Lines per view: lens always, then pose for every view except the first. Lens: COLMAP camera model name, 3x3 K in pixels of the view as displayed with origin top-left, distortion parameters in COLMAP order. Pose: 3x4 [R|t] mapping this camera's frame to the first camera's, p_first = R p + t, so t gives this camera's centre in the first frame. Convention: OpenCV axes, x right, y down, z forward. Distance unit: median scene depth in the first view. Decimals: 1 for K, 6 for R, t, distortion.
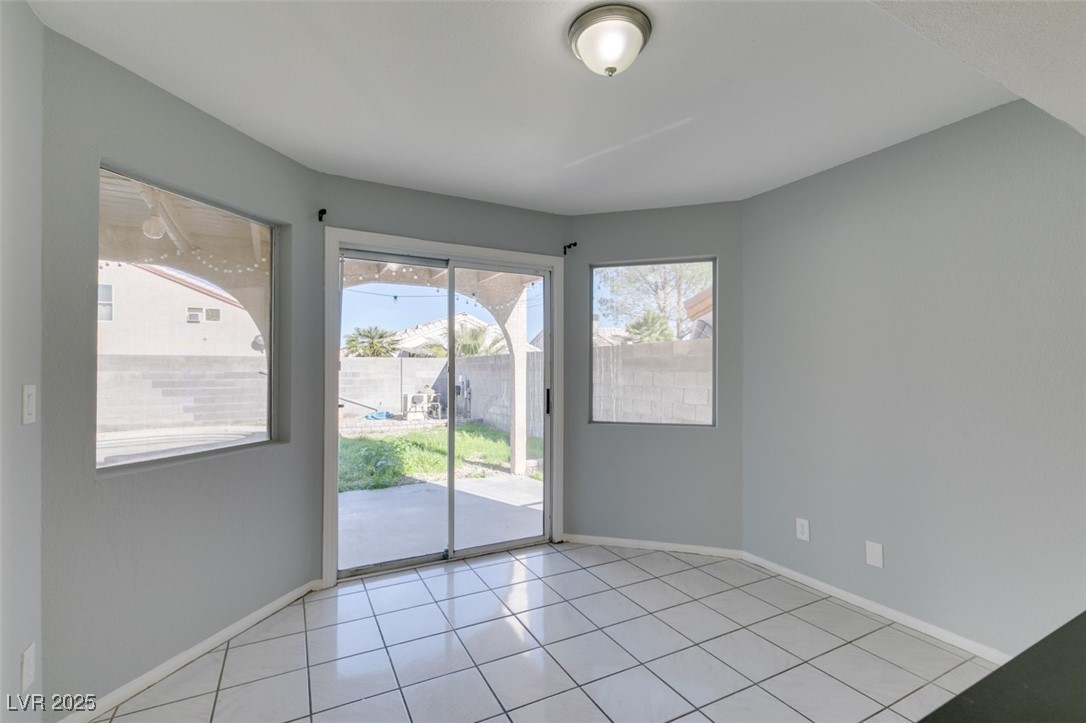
lens RADIAL K [[485.1, 0, 532.3], [0, 485.1, 370.0], [0, 0, 1]] dist [0.005756, -0.000777]
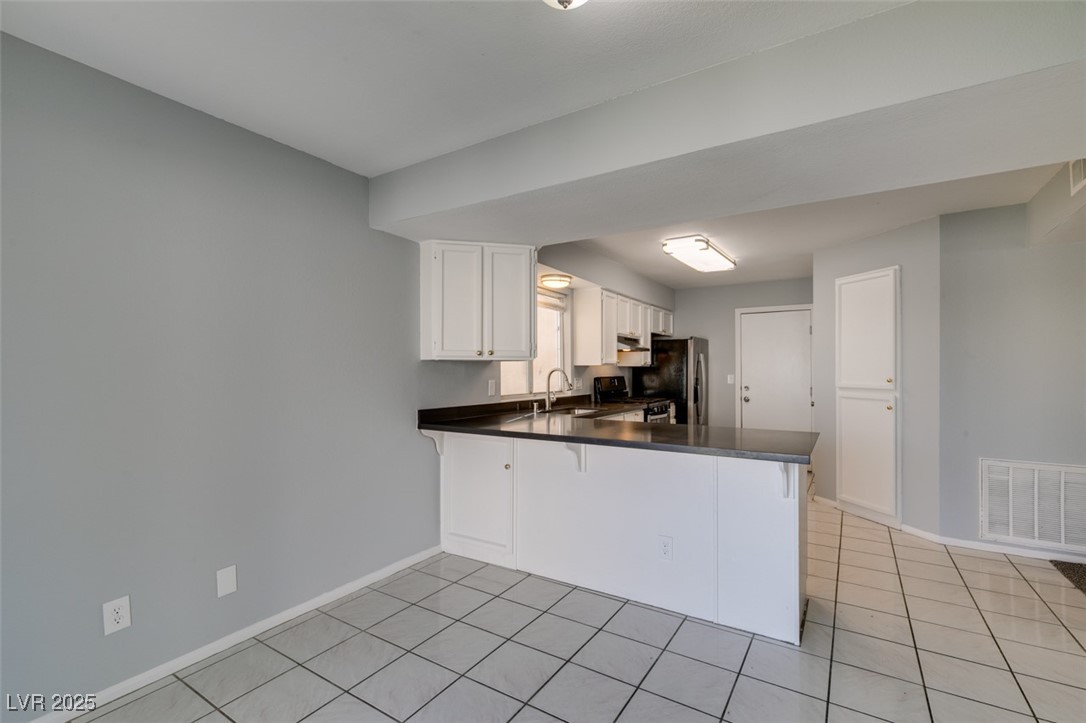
lens RADIAL K [[485.1, 0, 541.8], [0, 485.1, 365.9], [0, 0, 1]] dist [0.005756, -0.000777]
pose [[-0.515052, 0.006481, 0.857134, -0.250651], [0.000528, 0.999974, -0.007244, -0.002201], [-0.857159, -0.003279, -0.515042, 0.701632]]
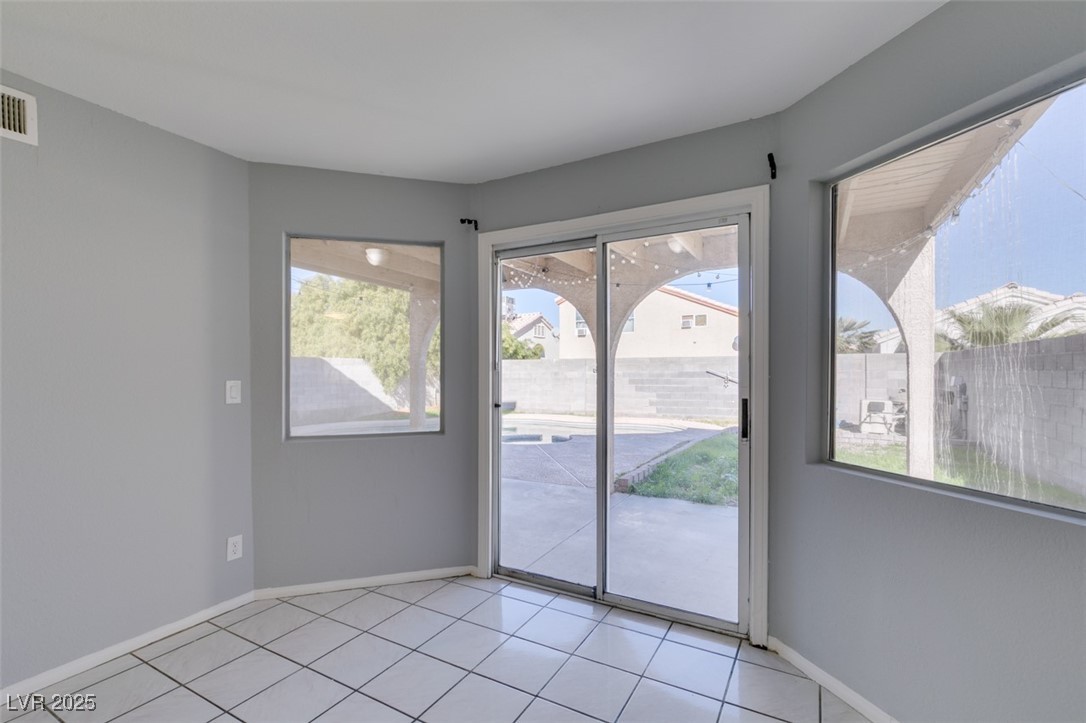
lens RADIAL K [[485.1, 0, 538.9], [0, 485.1, 371.7], [0, 0, 1]] dist [0.005756, -0.000777]
pose [[0.547533, 0.001130, -0.836783, 0.416037], [0.002837, 0.999991, 0.003206, -0.000066], [0.836779, -0.004129, 0.547525, 0.419706]]
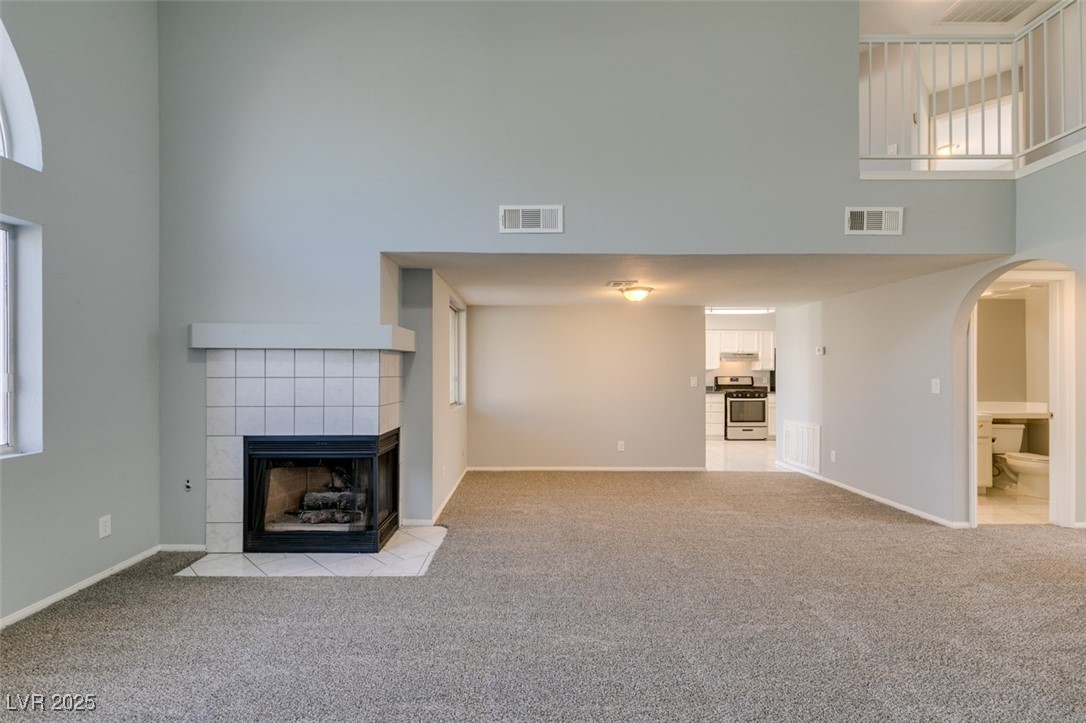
lens RADIAL K [[491.7, 0, 528.9], [0, 491.7, 372.1], [0, 0, 1]] dist [0.010129, 0.000773]
pose [[0.456666, 0.001318, 0.889637, -1.984654], [-0.002185, 0.999998, -0.000360, 0.000184], [-0.889635, -0.001779, 0.456668, -0.559690]]
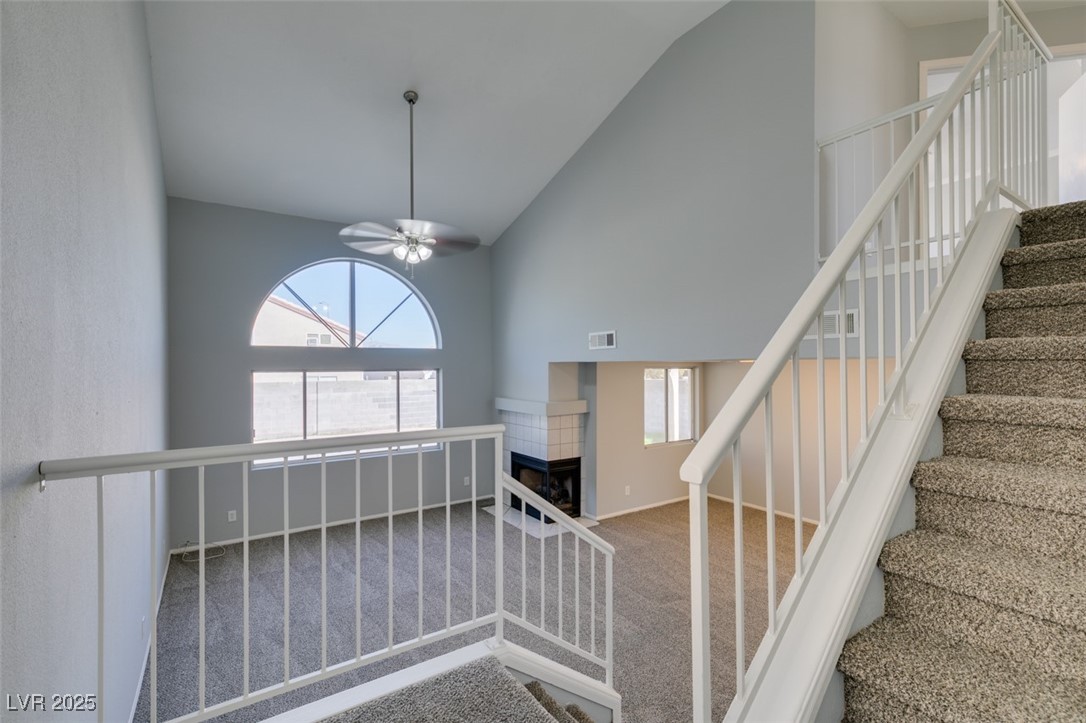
lens RADIAL K [[485.1, 0, 540.0], [0, 485.1, 363.5], [0, 0, 1]] dist [0.005756, -0.000777]
pose [[0.992798, -0.003439, 0.119751, -1.491003], [0.004373, 0.999962, -0.007532, -0.221654], [-0.119721, 0.008002, 0.992775, -1.632002]]
